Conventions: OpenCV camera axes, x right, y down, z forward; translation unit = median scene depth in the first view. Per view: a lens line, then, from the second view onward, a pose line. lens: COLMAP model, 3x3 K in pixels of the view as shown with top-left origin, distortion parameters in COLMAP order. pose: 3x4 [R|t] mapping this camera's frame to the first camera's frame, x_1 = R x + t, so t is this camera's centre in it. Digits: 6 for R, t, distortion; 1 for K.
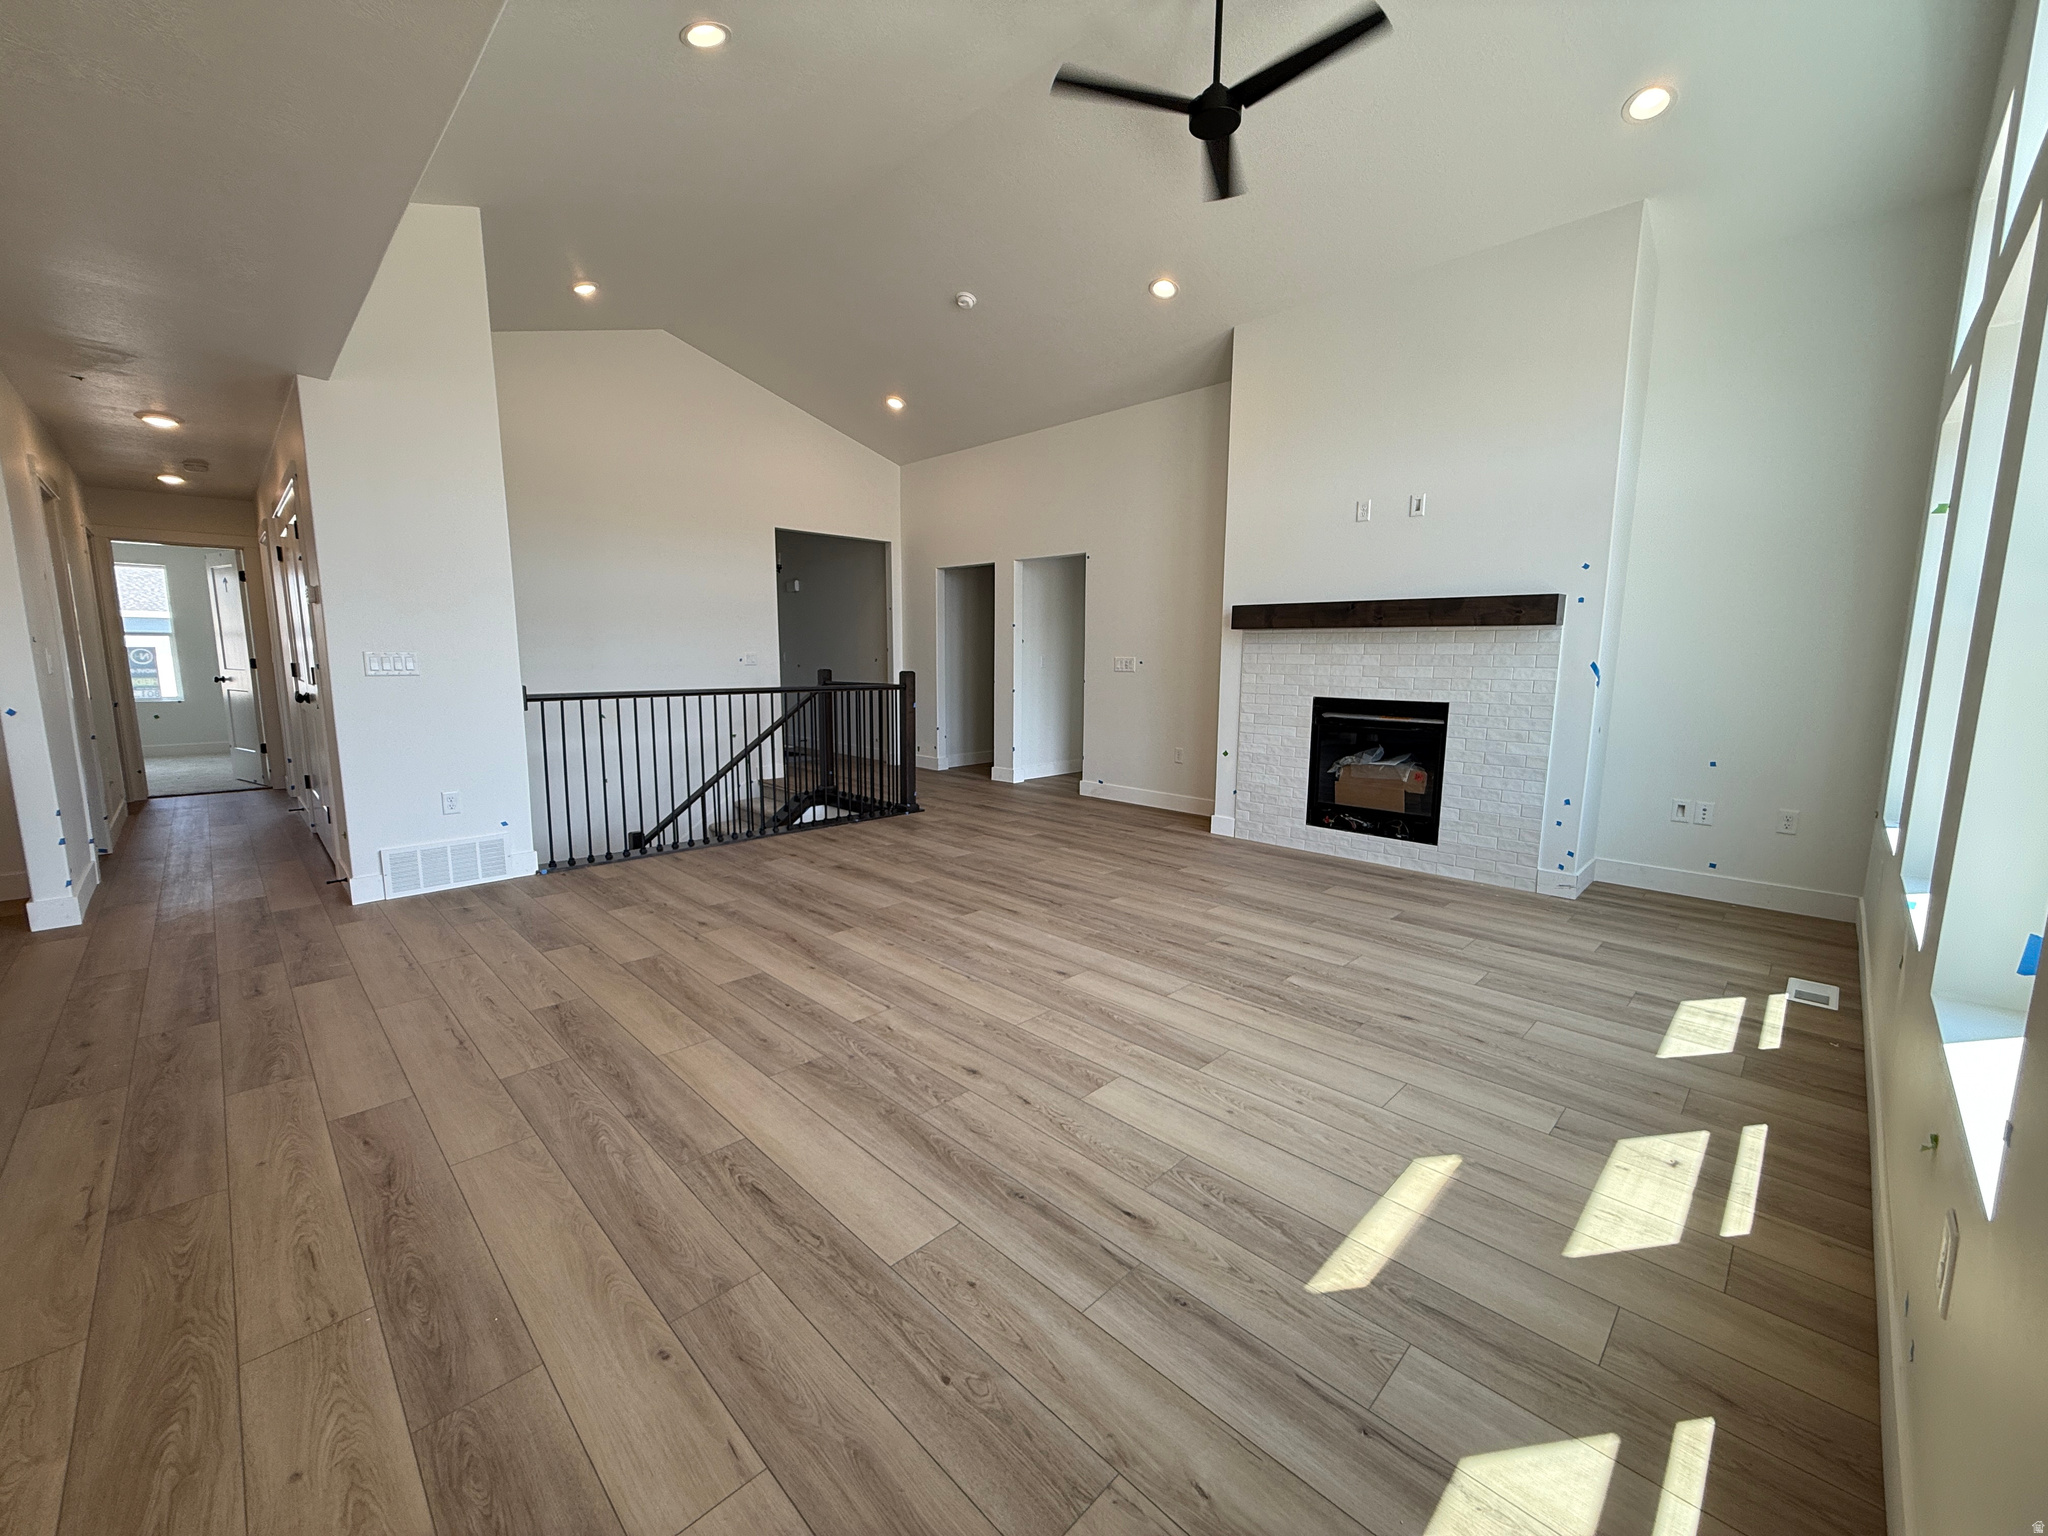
lens RADIAL K [[813.9, 0, 1018.3], [0, 813.9, 761.0], [0, 0, 1]] dist [0.000432, 0.000127]
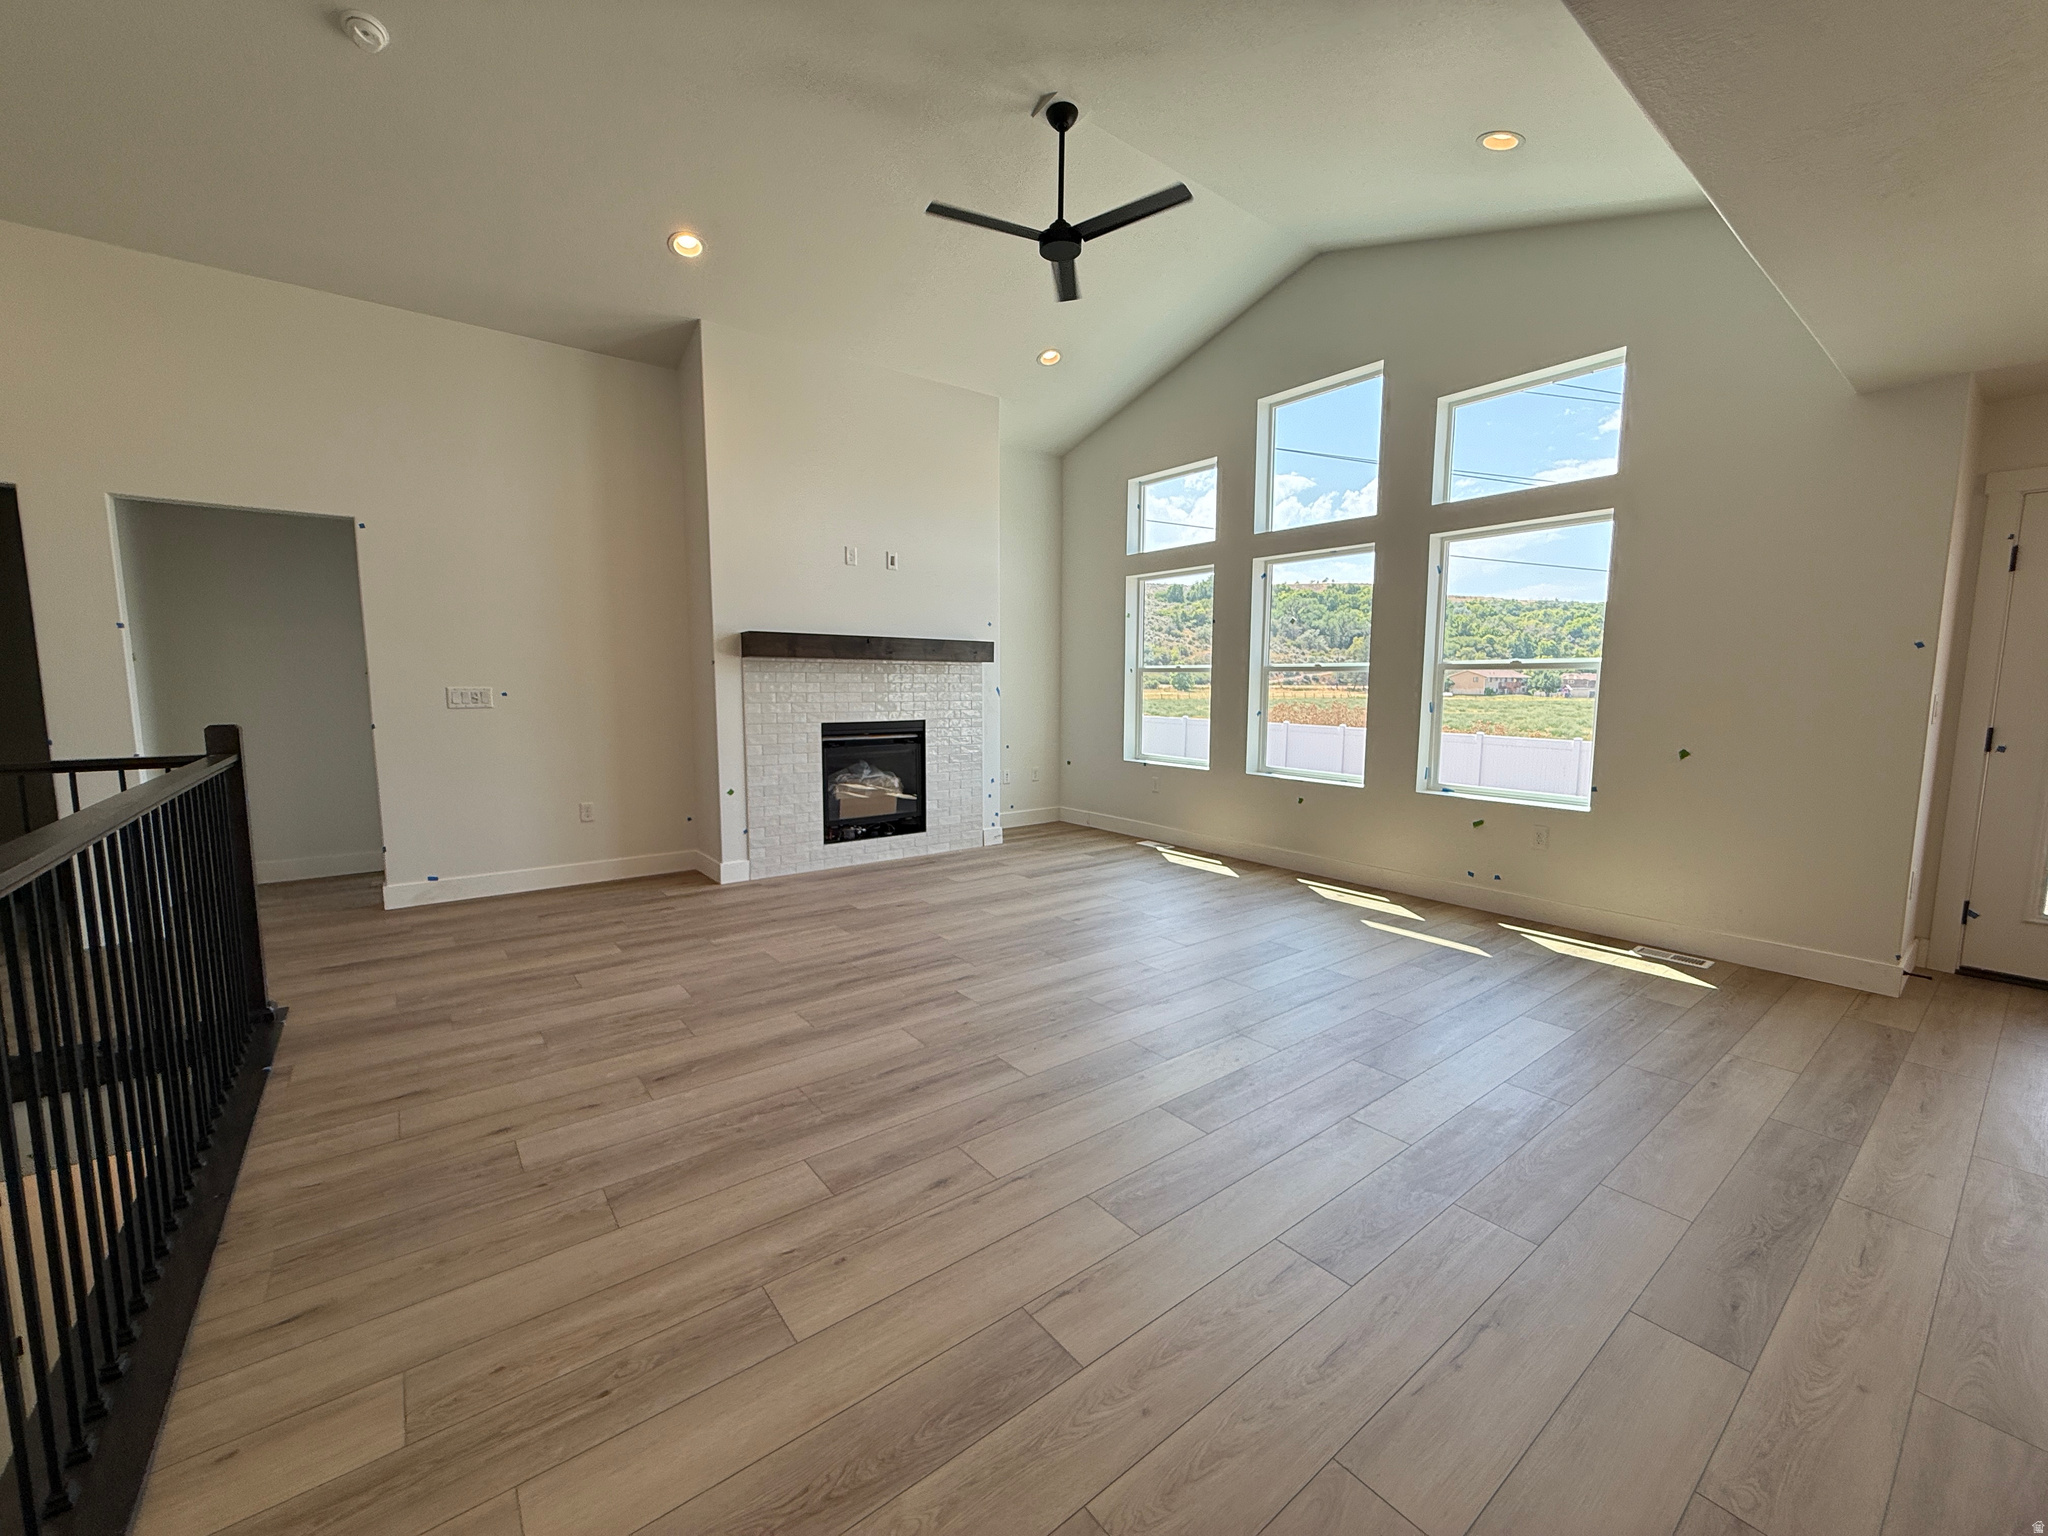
lens RADIAL K [[813.9, 0, 1017.9], [0, 813.9, 774.1], [0, 0, 1]] dist [0.000432, 0.000127]
pose [[0.127387, -0.119978, 0.984570, -0.749236], [0.124899, 0.986696, 0.104077, -0.105738], [-0.983958, 0.109713, 0.140677, 0.704654]]
